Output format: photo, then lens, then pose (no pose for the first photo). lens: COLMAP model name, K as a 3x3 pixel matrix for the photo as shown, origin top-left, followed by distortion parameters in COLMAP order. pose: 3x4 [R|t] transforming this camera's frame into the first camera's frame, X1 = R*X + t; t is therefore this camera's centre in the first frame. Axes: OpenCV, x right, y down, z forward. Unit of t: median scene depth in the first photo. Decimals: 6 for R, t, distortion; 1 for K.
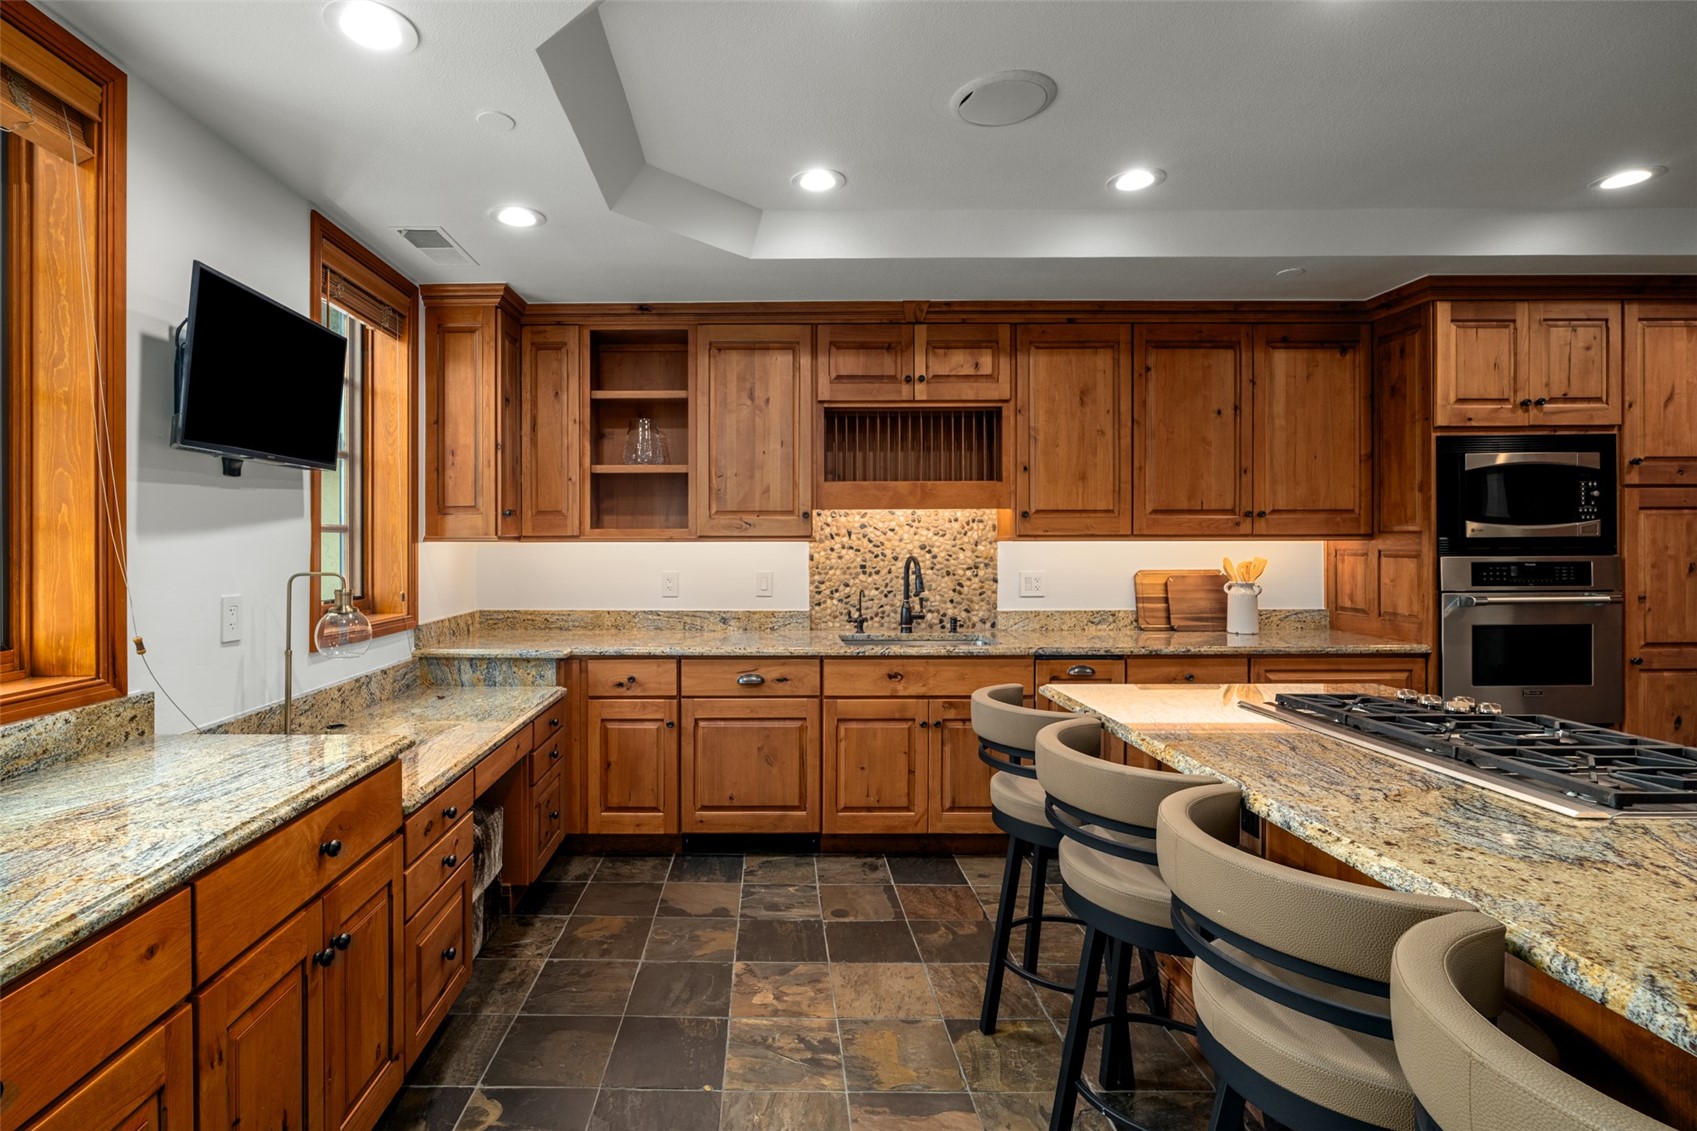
lens RADIAL K [[797.8, 0, 769.1], [0, 797.8, 545.3], [0, 0, 1]] dist [-0.009655, 0.002086]
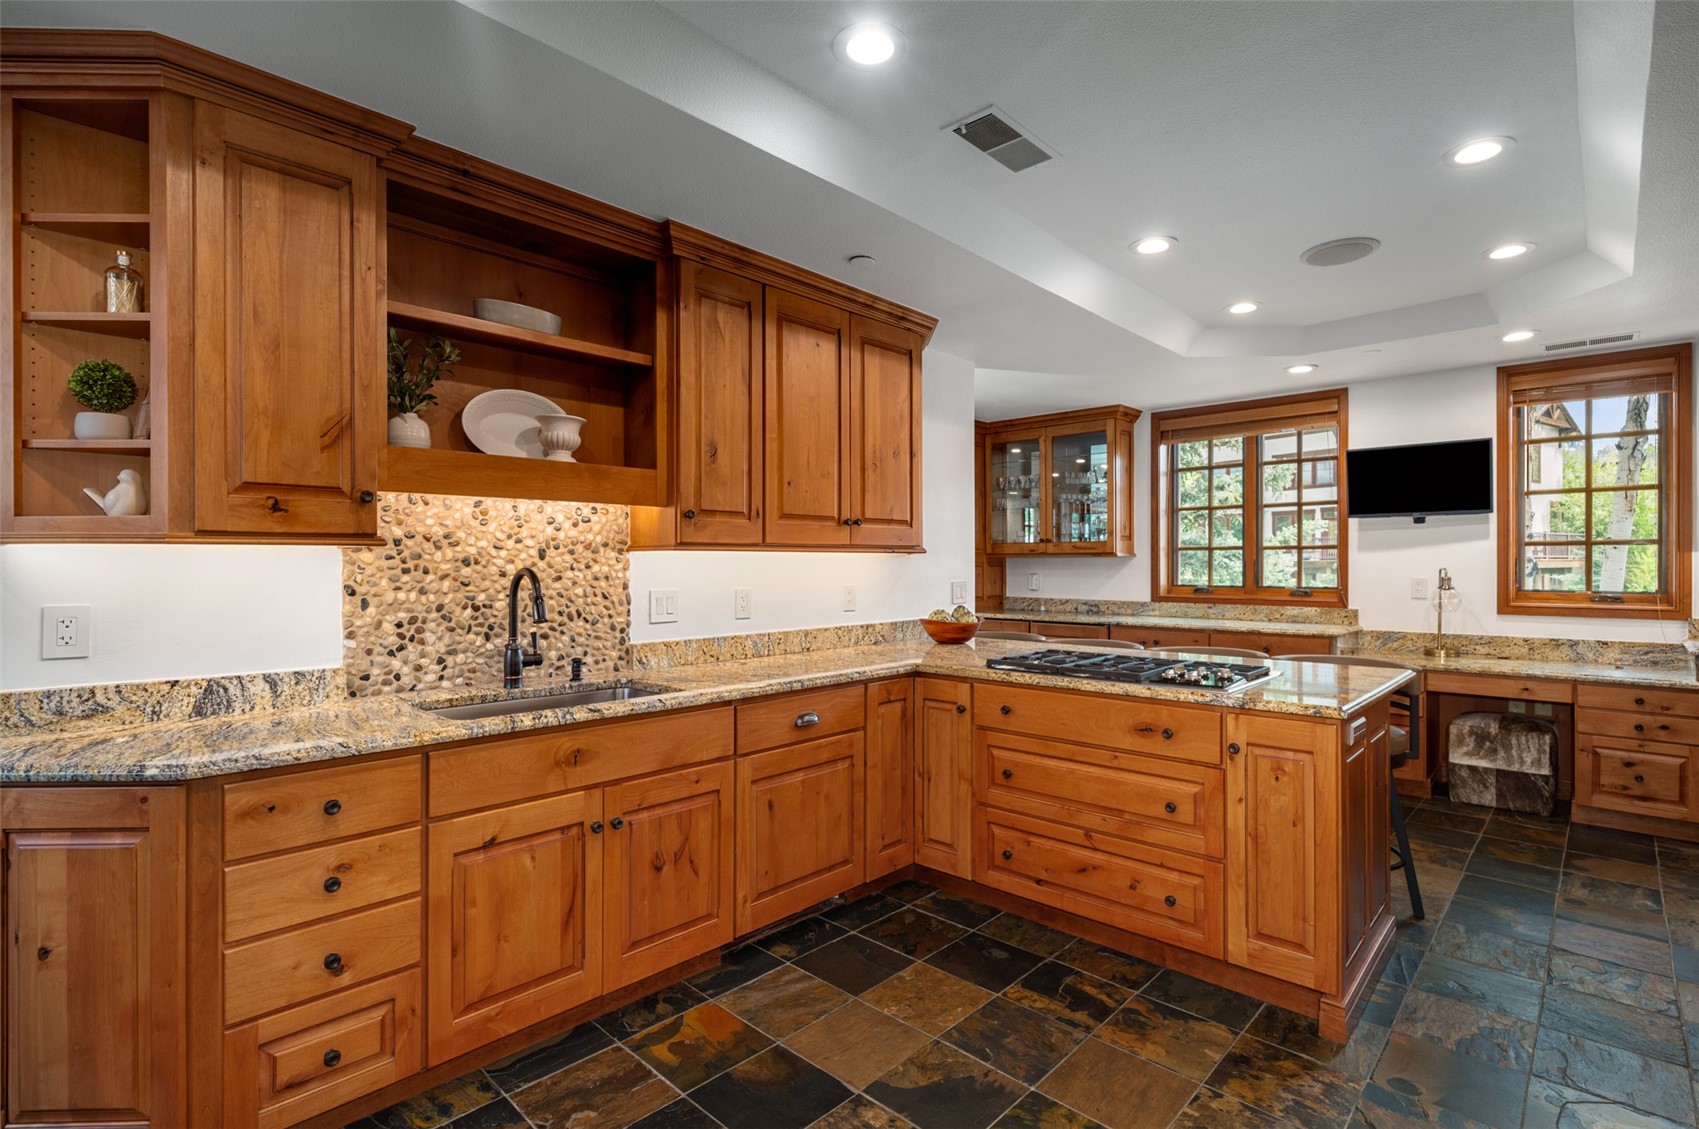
lens RADIAL K [[818.2, 0, 858.6], [0, 818.2, 564.2], [0, 0, 1]] dist [-0.003025, 0.000971]
pose [[-0.682478, 0.004424, -0.730893, 1.205347], [0.001887, 0.999989, 0.004291, 0.007500], [0.730904, 0.001550, -0.682479, 0.825398]]
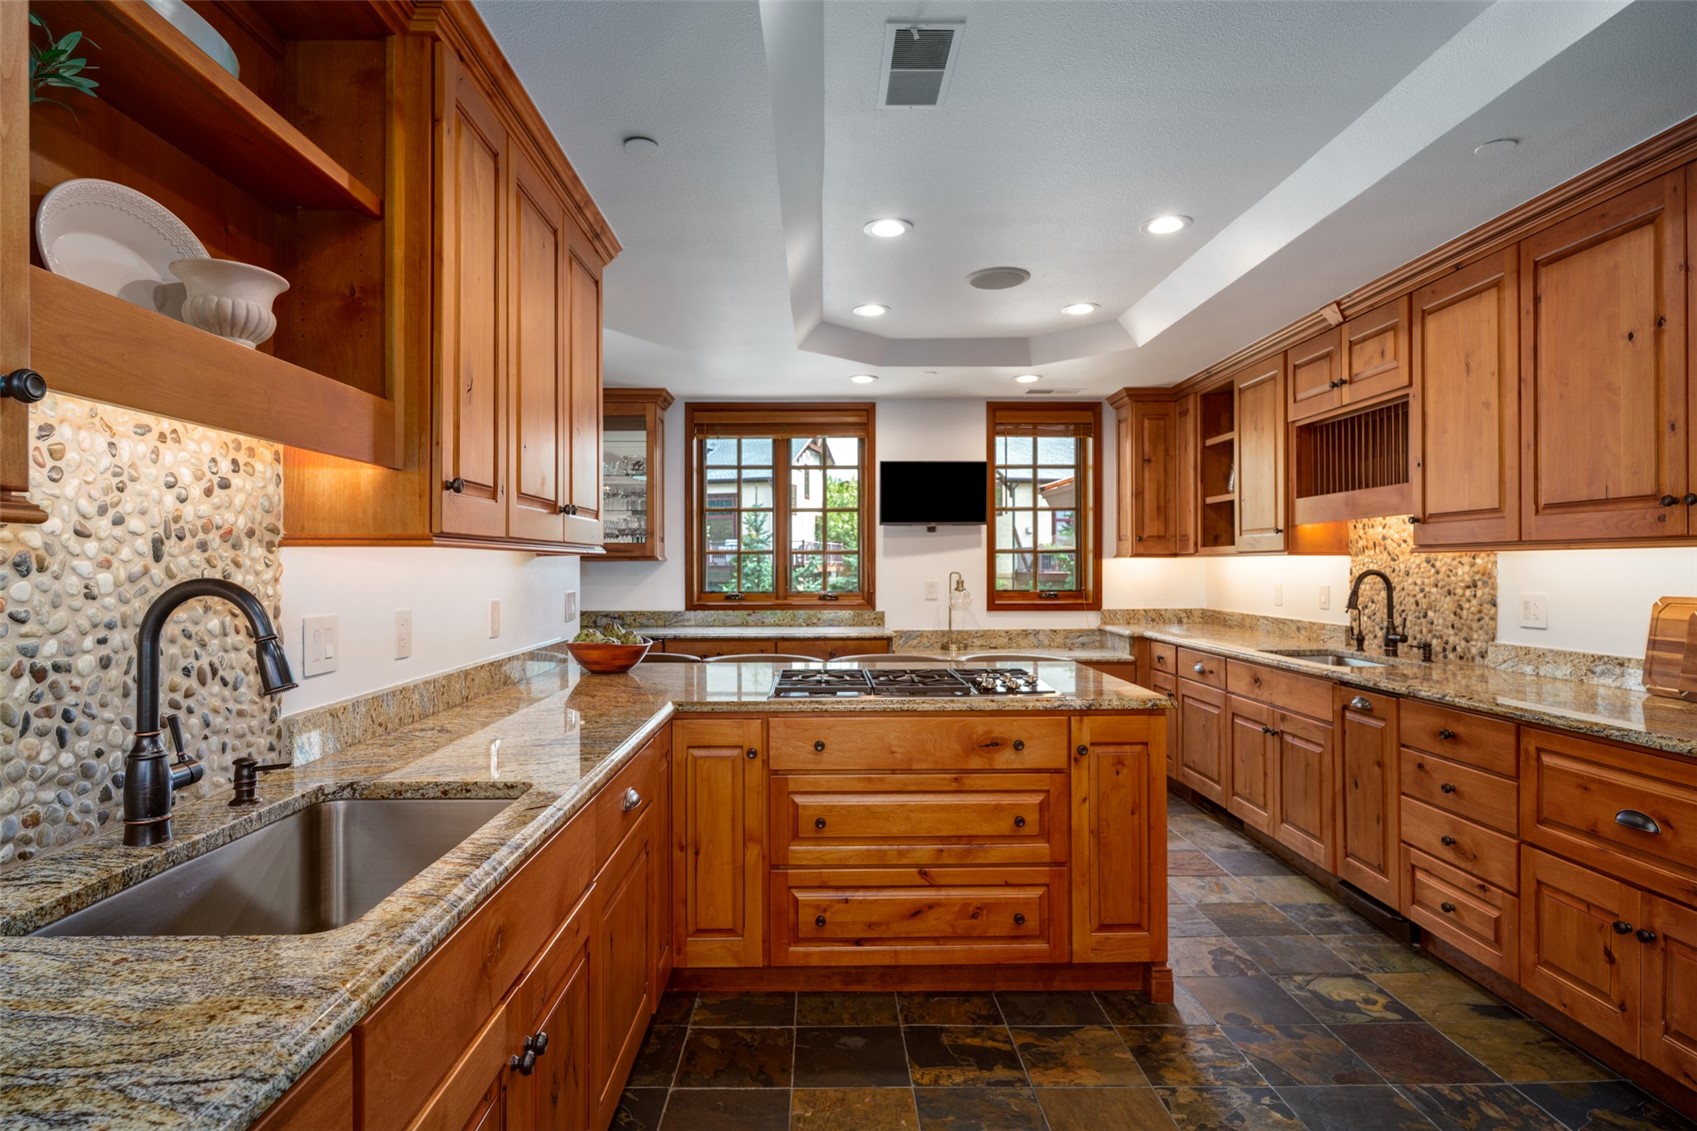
lens RADIAL K [[906.3, 0, 841.2], [0, 906.3, 563.5], [0, 0, 1]] dist [-0.005115, 0.004250]
pose [[0.019249, -0.000918, -0.999814, 1.256009], [-0.000333, 1.000000, -0.000924, 0.007223], [0.999815, 0.000351, 0.019248, 0.386960]]
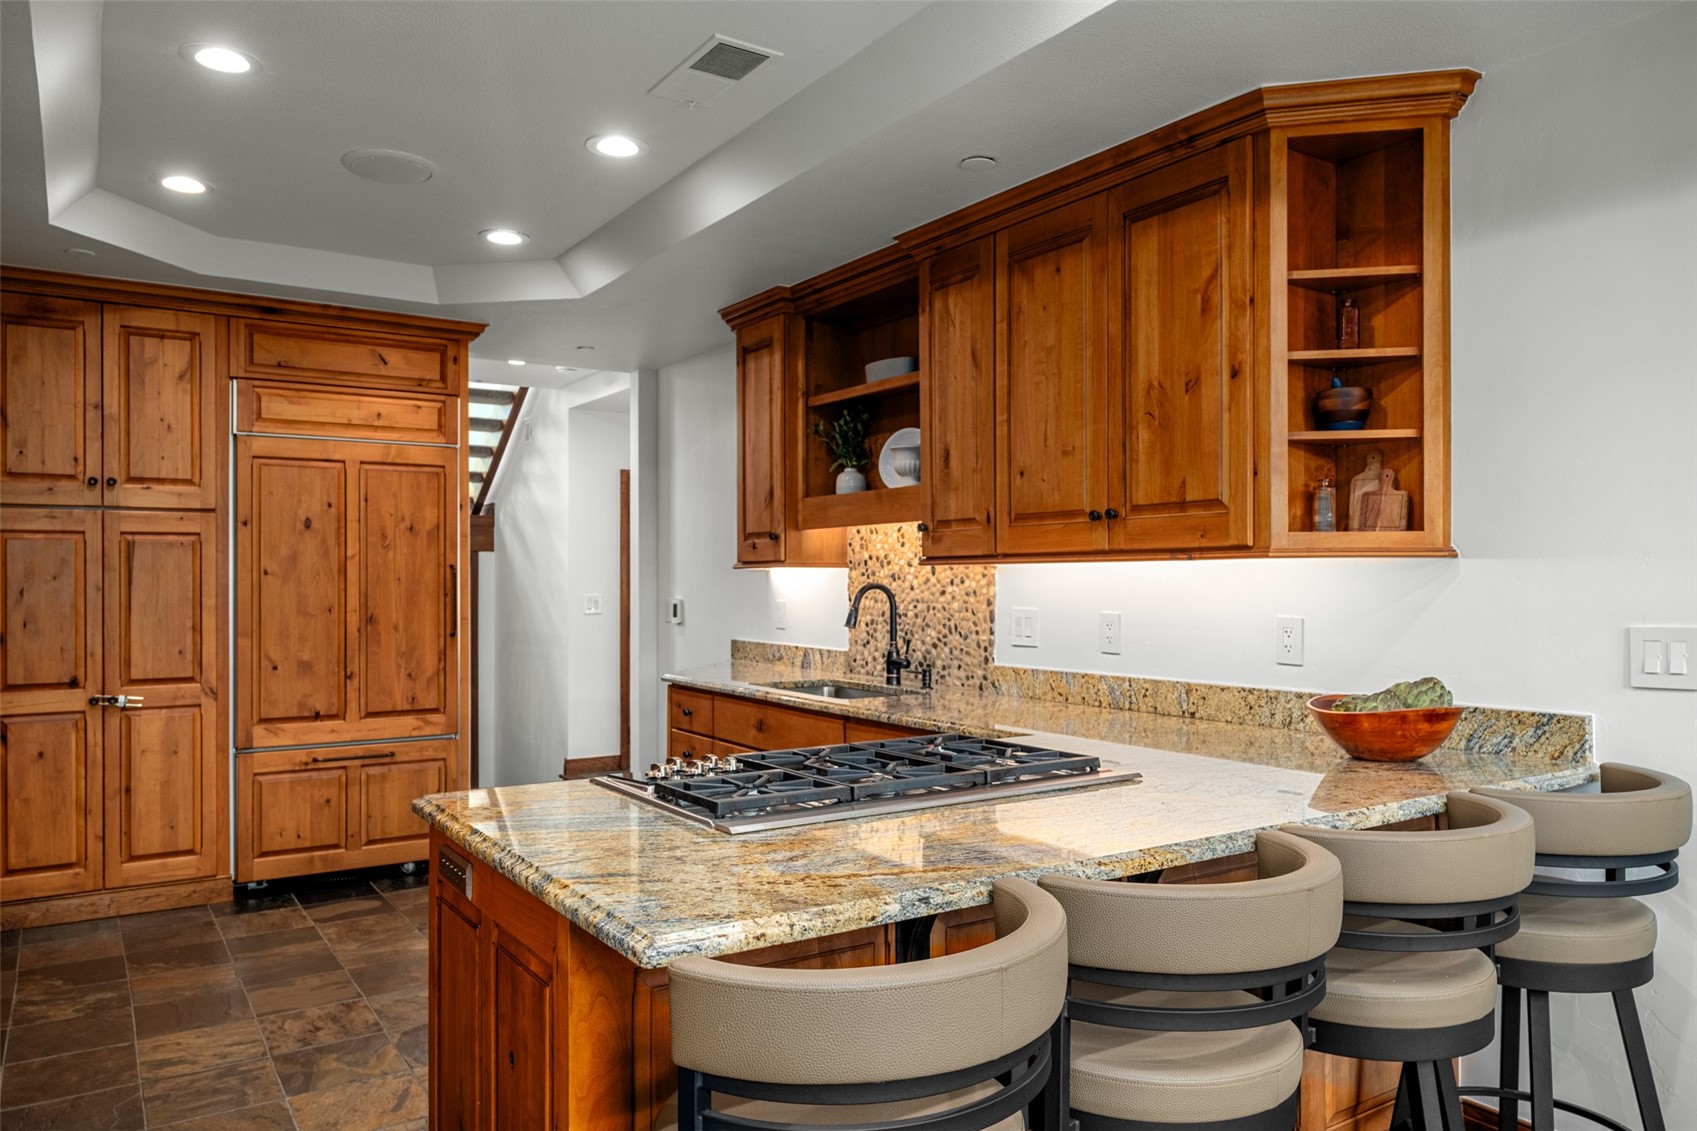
lens RADIAL K [[1175.9, 0, 850.0], [0, 1175.9, 574.3], [0, 0, 1]] dist [0.003514, 0.000958]
pose [[-0.546663, 0.007274, 0.837321, -0.098430], [0.005234, 0.999972, -0.005270, 0.010881], [-0.837337, 0.001502, -0.546686, 0.814413]]
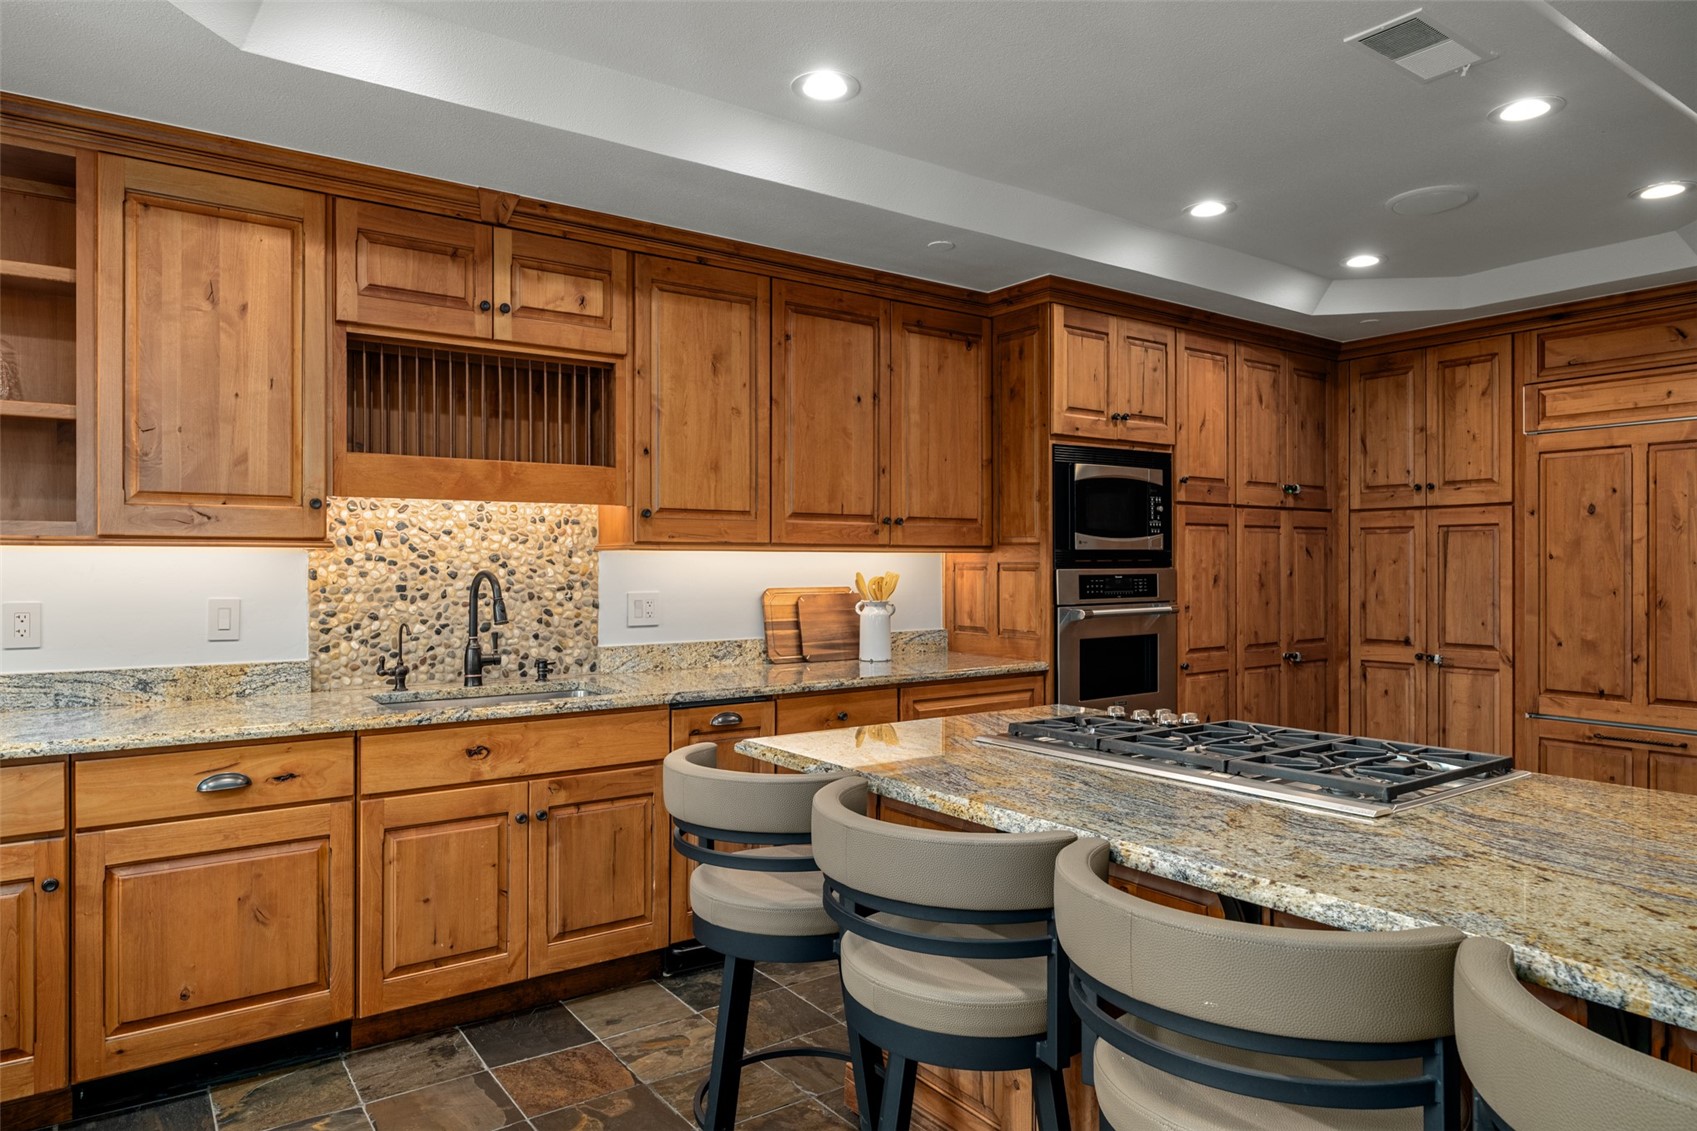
lens RADIAL K [[1039.1, 0, 844.9], [0, 1039.1, 566.7], [0, 0, 1]] dist [-0.003961, 0.000759]
pose [[0.812429, 0.000255, 0.583061, -0.088487], [0.001251, 0.999997, -0.002181, 0.012657], [-0.583059, 0.002501, 0.812426, 0.116001]]
